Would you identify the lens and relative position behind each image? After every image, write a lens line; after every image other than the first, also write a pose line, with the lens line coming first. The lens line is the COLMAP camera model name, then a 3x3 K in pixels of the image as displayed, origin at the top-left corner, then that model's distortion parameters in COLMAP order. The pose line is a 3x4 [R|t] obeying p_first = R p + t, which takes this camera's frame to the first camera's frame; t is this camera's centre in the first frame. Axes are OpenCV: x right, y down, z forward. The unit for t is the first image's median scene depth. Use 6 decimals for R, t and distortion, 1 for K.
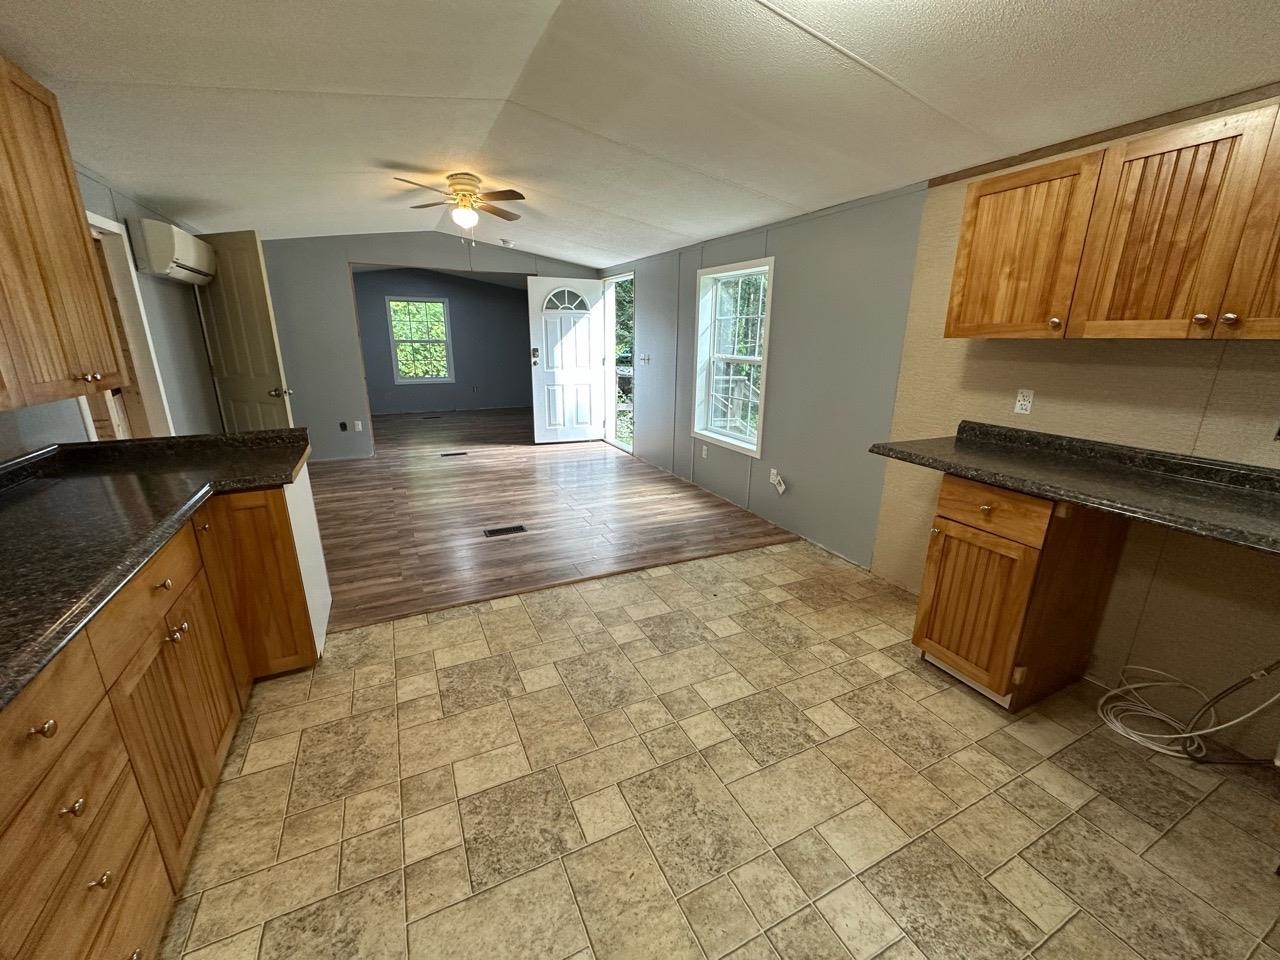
lens RADIAL K [[507.1, 0, 636.0], [0, 507.1, 477.4], [0, 0, 1]] dist [0.004142, -0.001494]
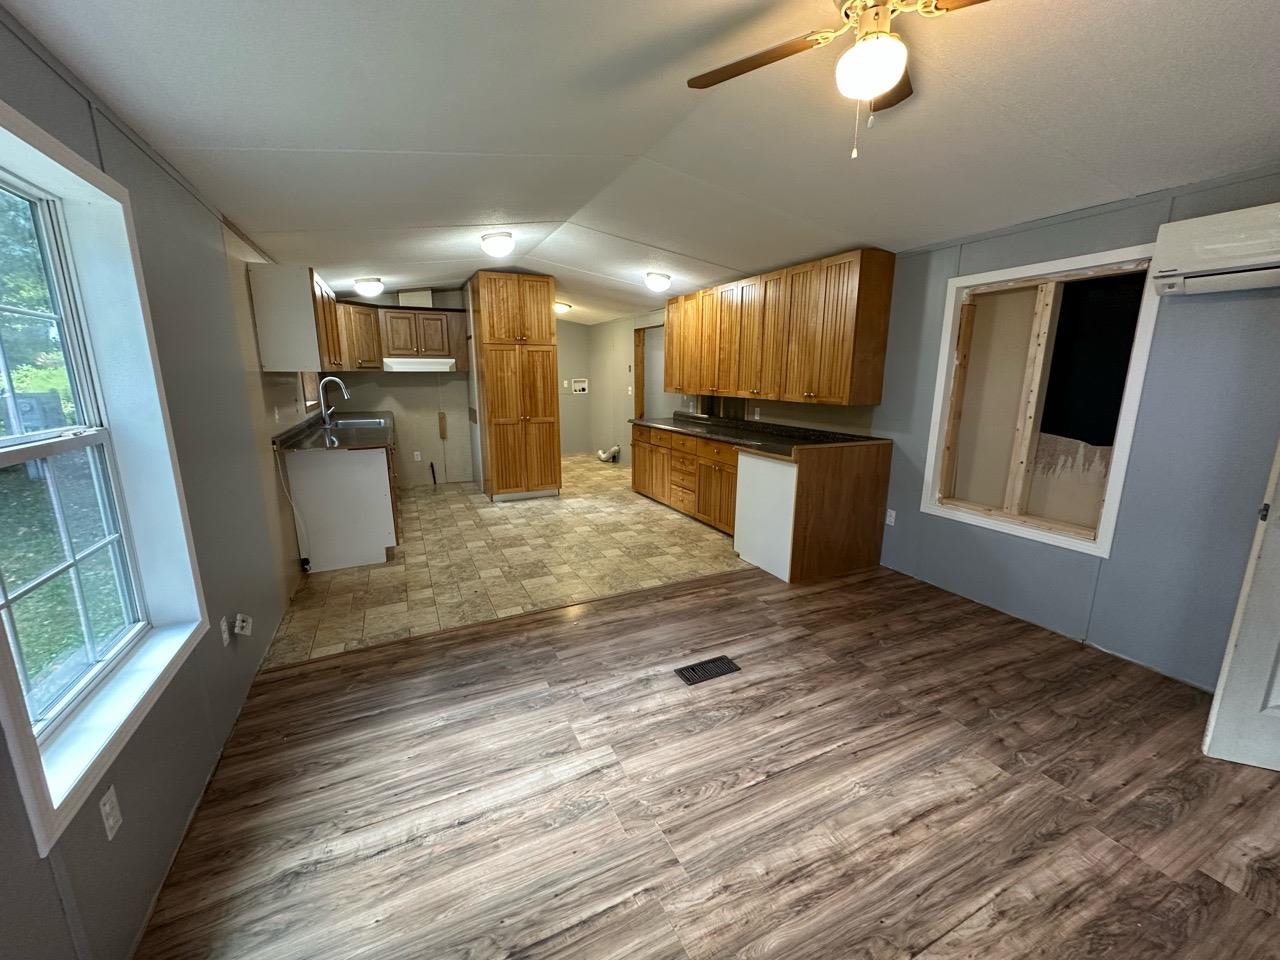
lens RADIAL K [[507.1, 0, 646.7], [0, 507.1, 480.7], [0, 0, 1]] dist [0.004142, -0.001494]
pose [[-0.999862, -0.010069, -0.013192, -0.171571], [-0.015026, 0.886727, 0.462050, -0.422693], [0.007046, 0.462184, -0.886756, 1.507749]]
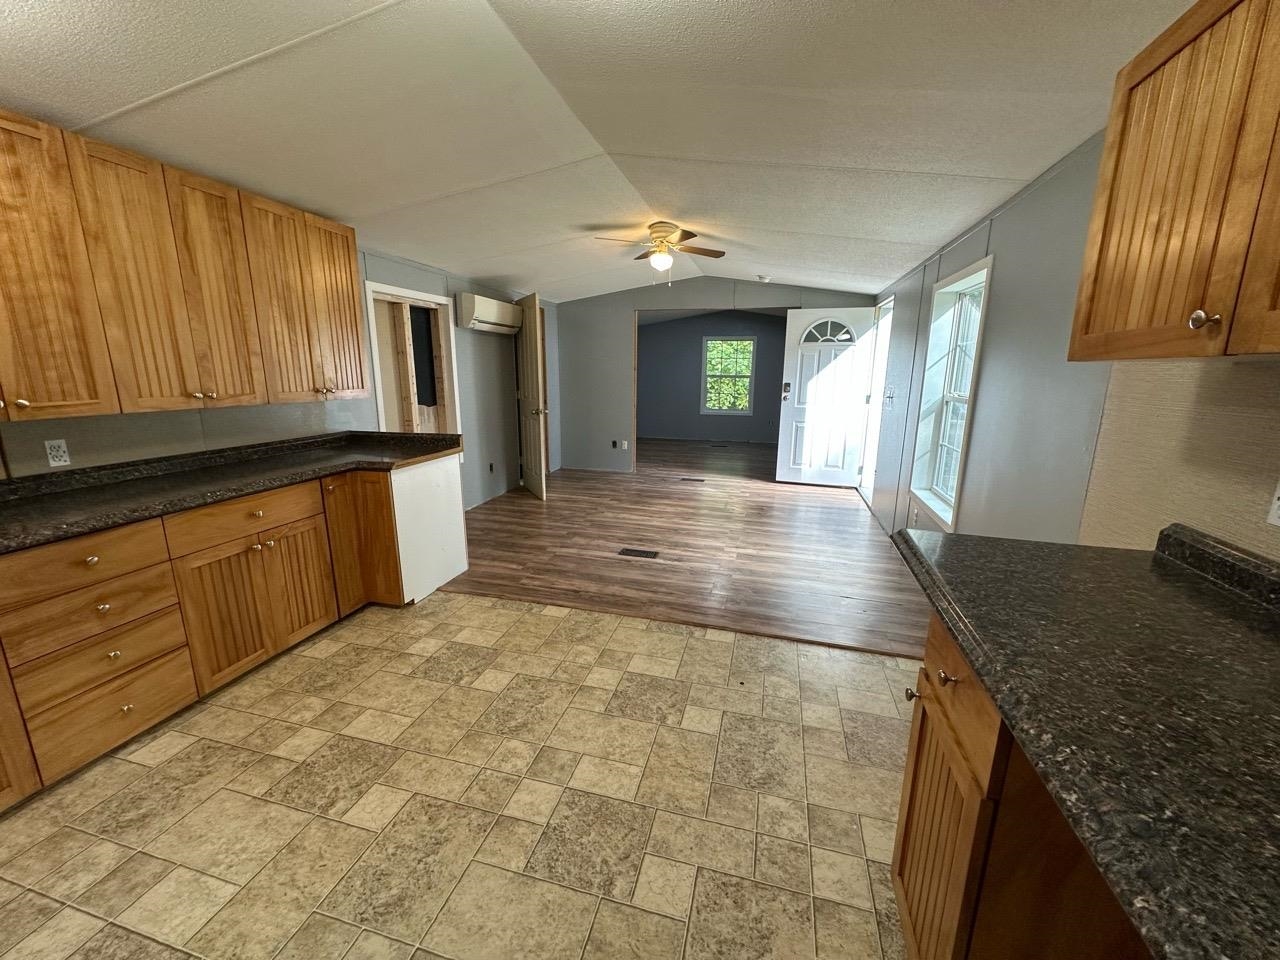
lens RADIAL K [[507.1, 0, 636.5], [0, 507.1, 474.8], [0, 0, 1]] dist [0.004142, -0.001494]
pose [[0.754616, 0.129524, -0.643256, 0.394174], [-0.177066, 0.984153, -0.009554, -0.042398], [0.631825, 0.121108, 0.765592, 0.191623]]
